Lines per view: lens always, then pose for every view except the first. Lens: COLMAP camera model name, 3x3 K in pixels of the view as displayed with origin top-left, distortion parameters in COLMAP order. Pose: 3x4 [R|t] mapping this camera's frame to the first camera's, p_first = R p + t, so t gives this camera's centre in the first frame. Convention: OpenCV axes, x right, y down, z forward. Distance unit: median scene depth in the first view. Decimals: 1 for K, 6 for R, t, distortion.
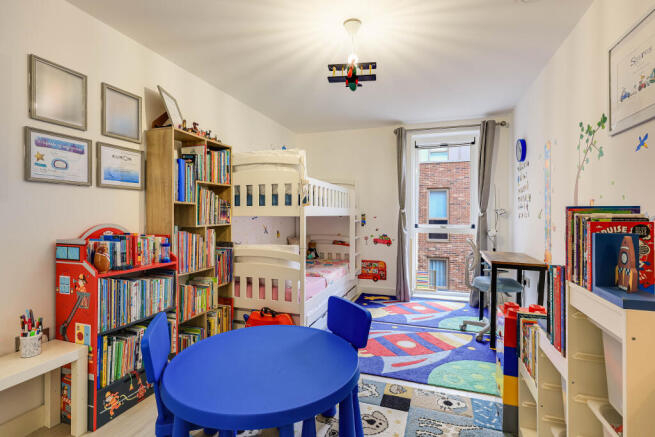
lens RADIAL K [[315.3, 0, 328.2], [0, 315.3, 213.6], [0, 0, 1]] dist [-0.002271, -0.000169]
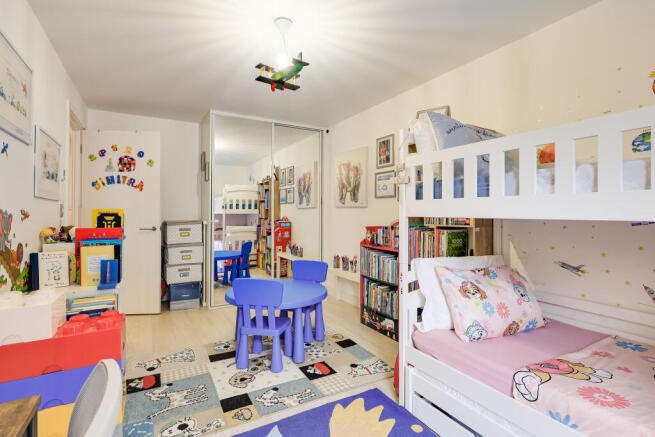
lens RADIAL K [[316.5, 0, 328.2], [0, 316.5, 215.6], [0, 0, 1]] dist [0.002163, 0.000373]
pose [[-0.657961, 0.004848, -0.753036, 0.794812], [-0.002891, 0.999956, 0.008963, -0.000684], [0.753046, 0.008074, -0.657918, 1.926268]]
